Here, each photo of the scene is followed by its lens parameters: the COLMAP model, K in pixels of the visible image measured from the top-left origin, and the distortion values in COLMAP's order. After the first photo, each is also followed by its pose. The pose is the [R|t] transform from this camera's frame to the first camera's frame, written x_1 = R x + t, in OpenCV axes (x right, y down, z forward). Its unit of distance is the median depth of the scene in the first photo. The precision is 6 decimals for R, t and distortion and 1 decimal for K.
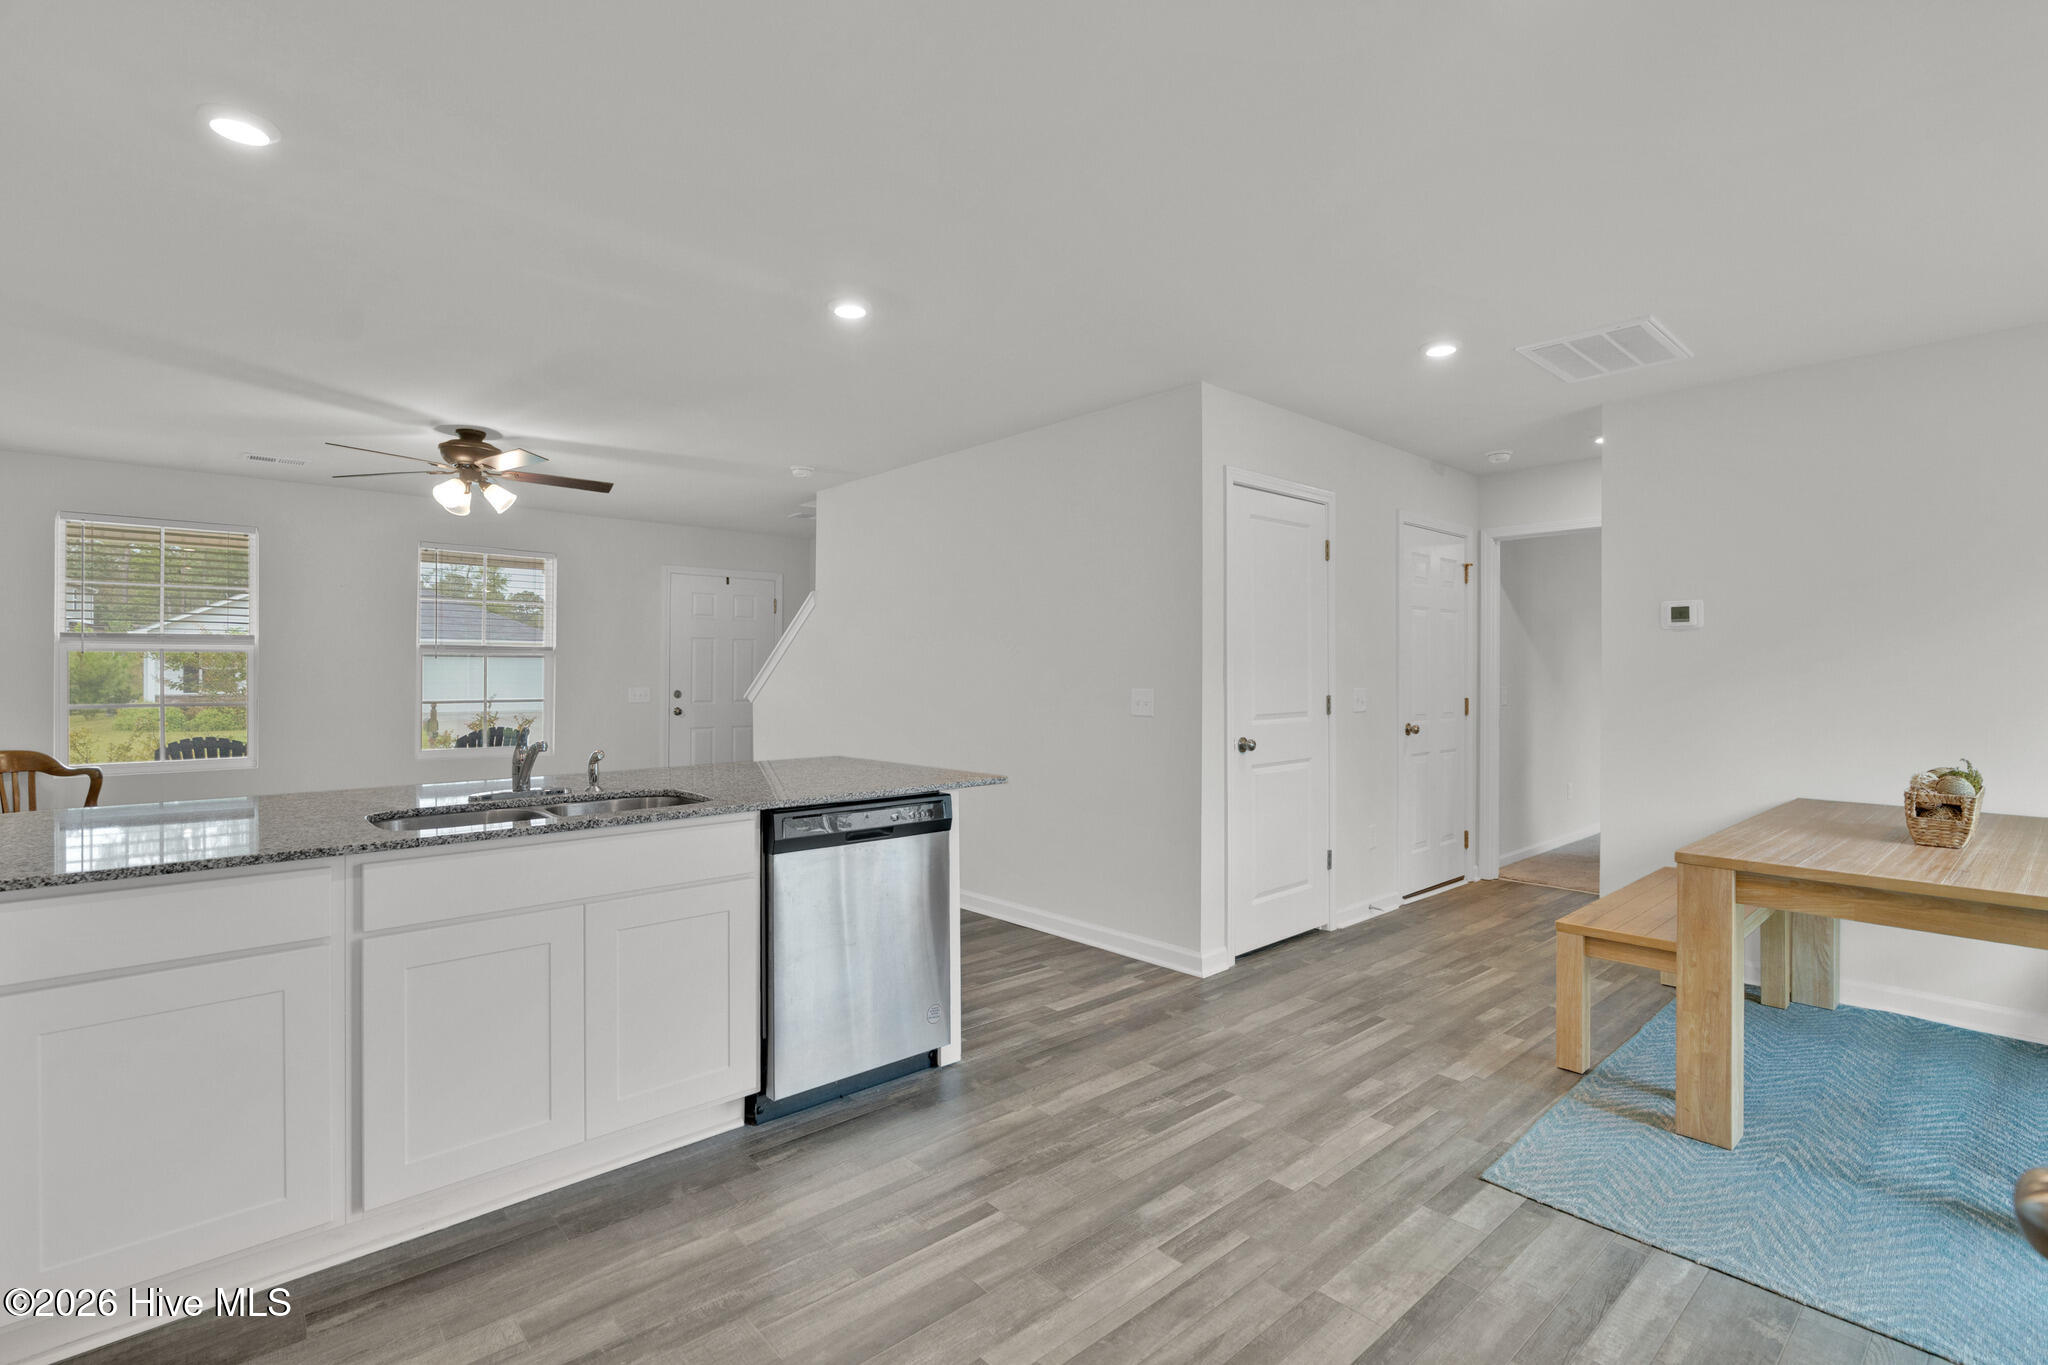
lens RADIAL K [[930.7, 0, 1027.6], [0, 930.7, 676.5], [0, 0, 1]] dist [-0.001117, -0.000014]
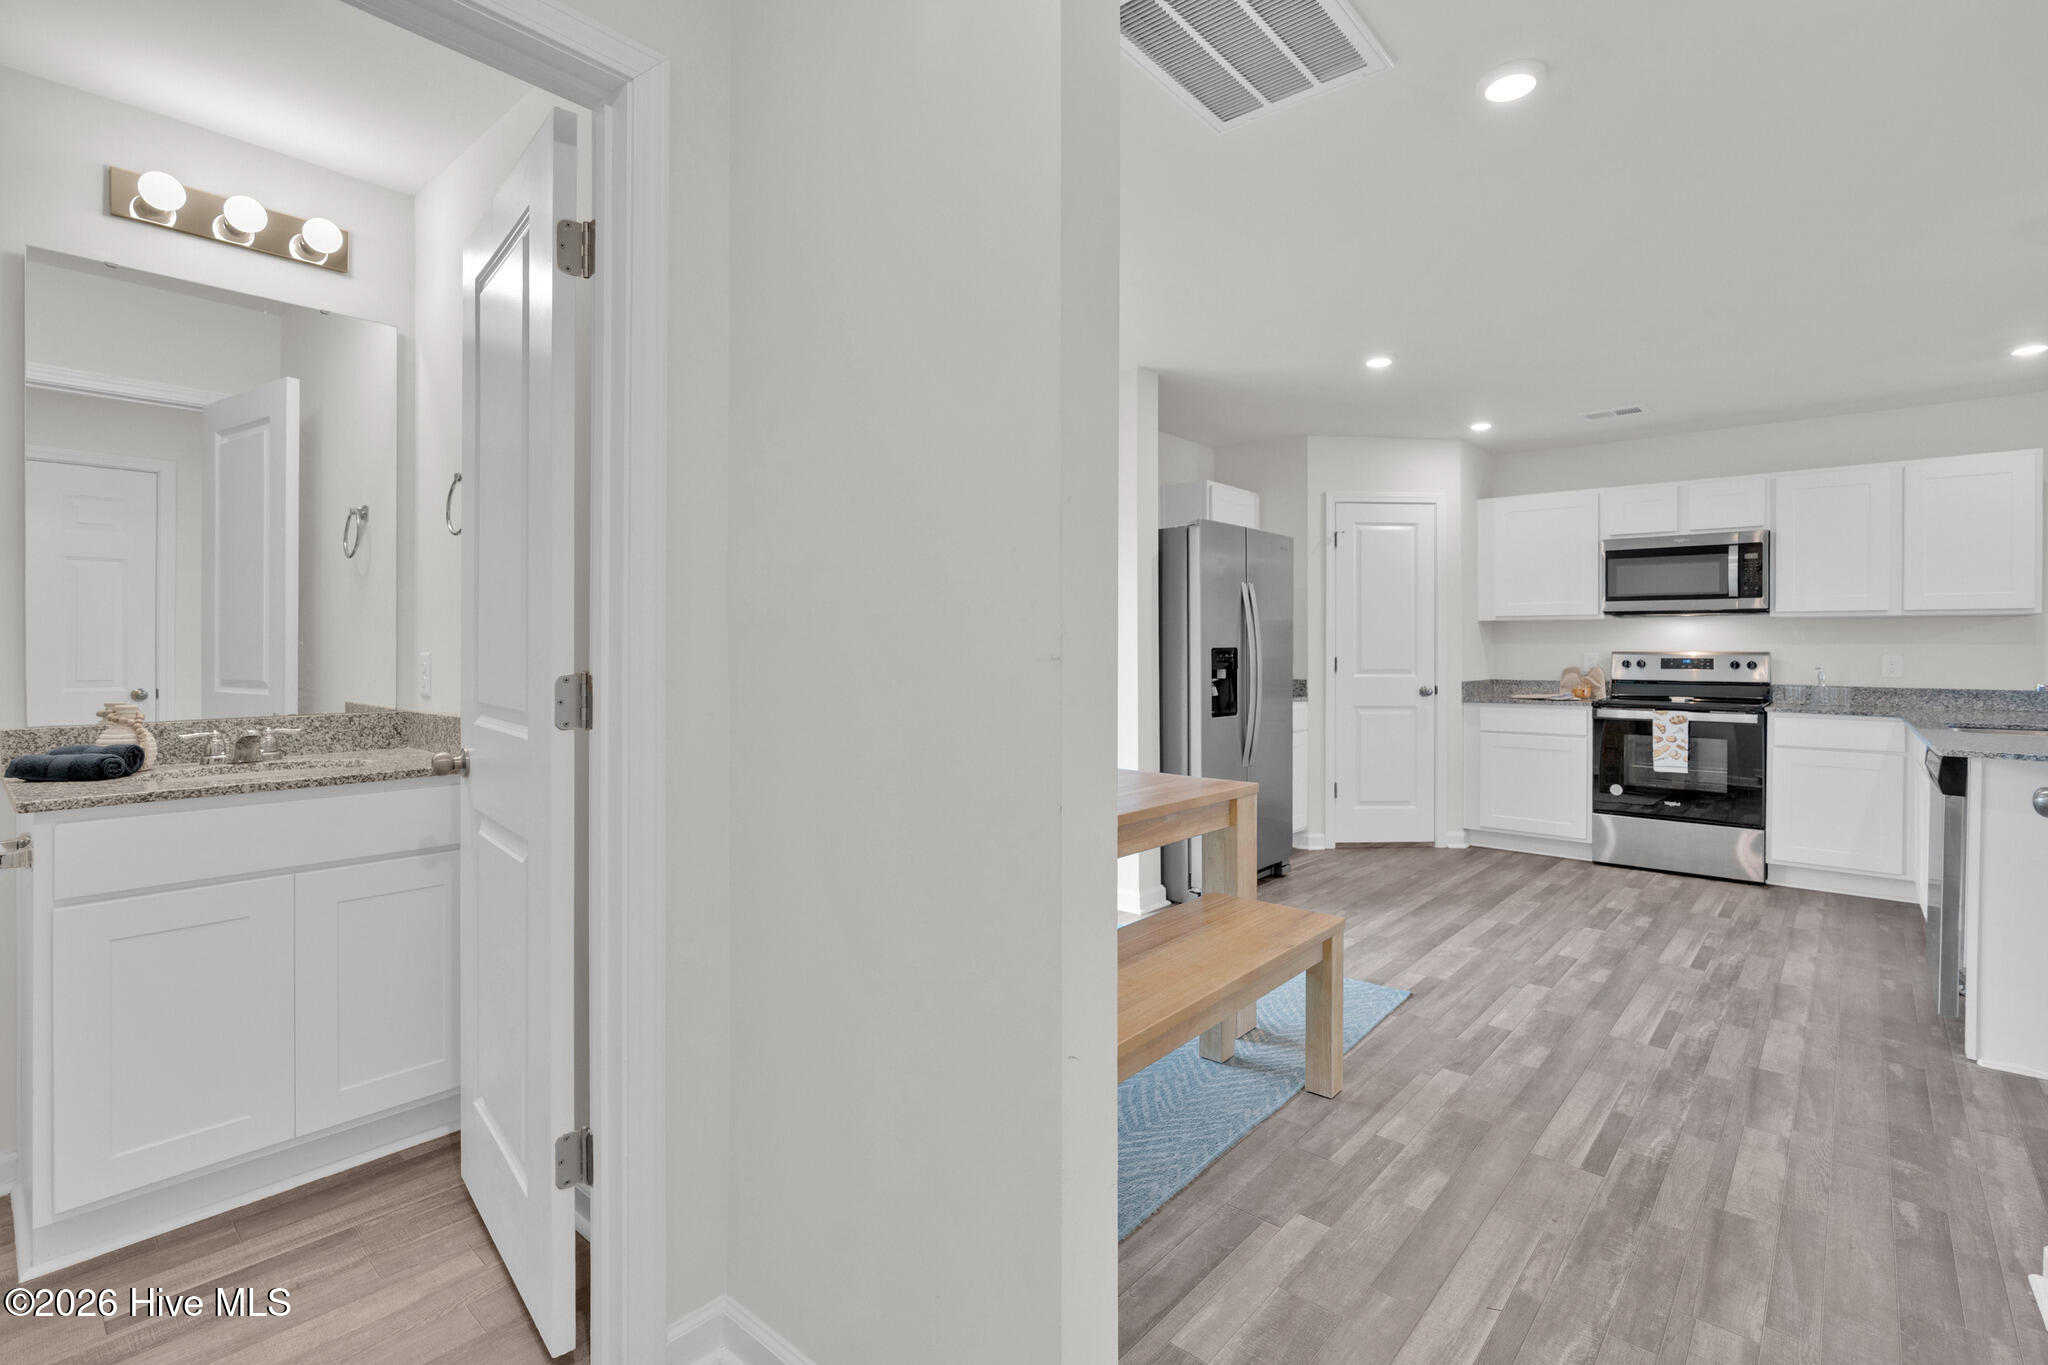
lens RADIAL K [[965.7, 0, 1030.7], [0, 965.7, 648.0], [0, 0, 1]] dist [0.003928, 0.000629]
pose [[-0.991369, -0.007477, -0.130886, 1.121492], [-0.007929, 0.999964, 0.002933, 0.019583], [0.130859, 0.003945, -0.991393, 2.123704]]
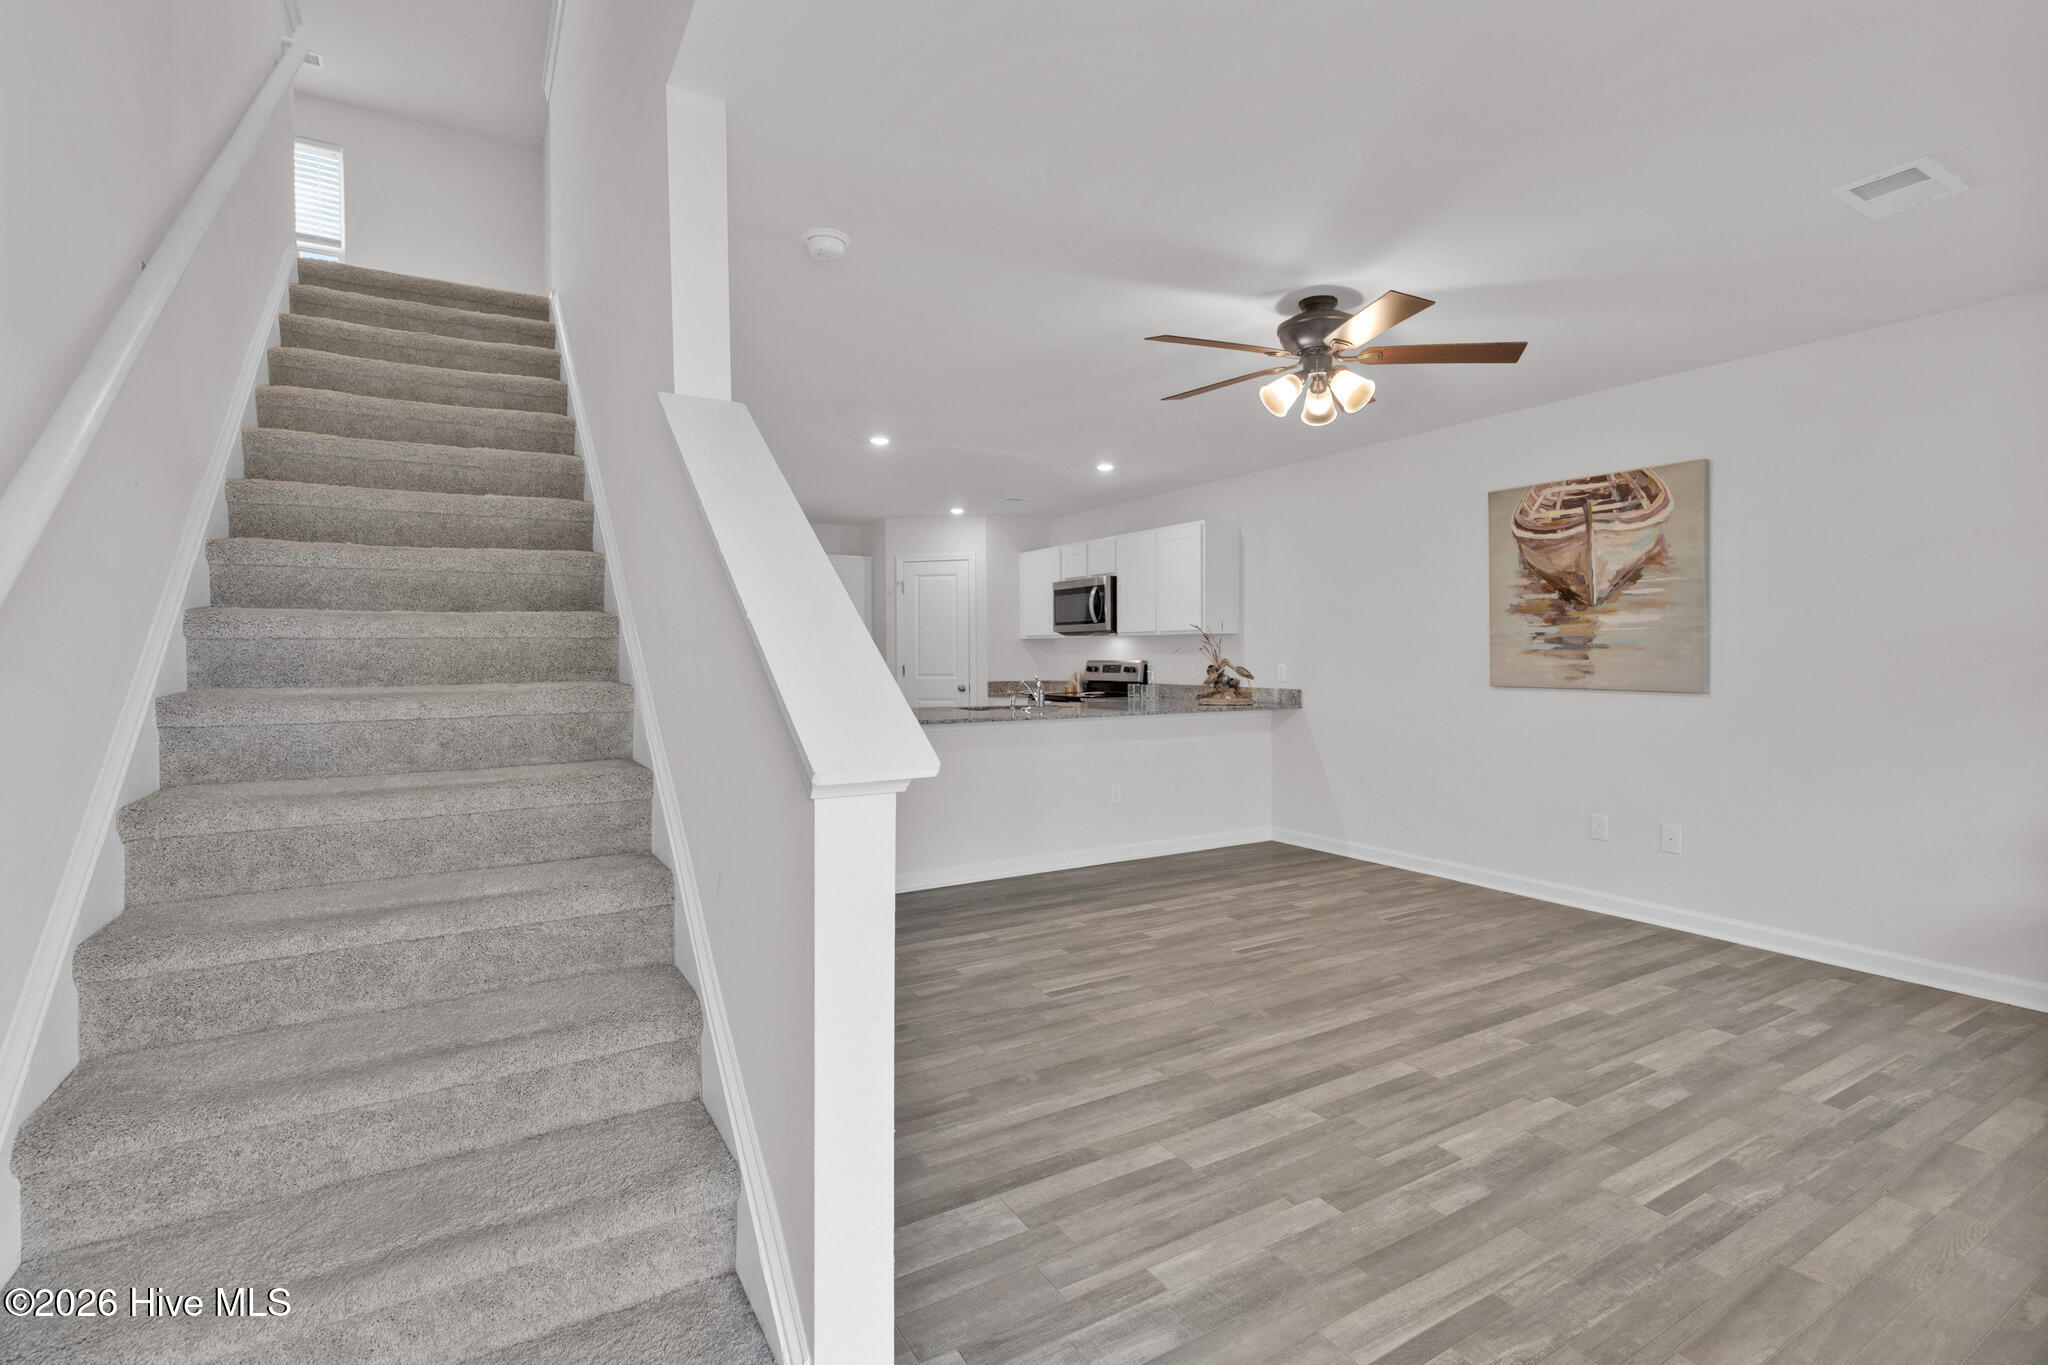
lens RADIAL K [[1032.2, 0, 1023.6], [0, 1032.2, 668.1], [0, 0, 1]] dist [0.000783, 0.000277]
pose [[-0.975717, -0.001629, 0.219027, -1.048788], [0.001609, 0.999892, 0.014601, -0.000299], [-0.219027, 0.014599, -0.975610, 3.383133]]
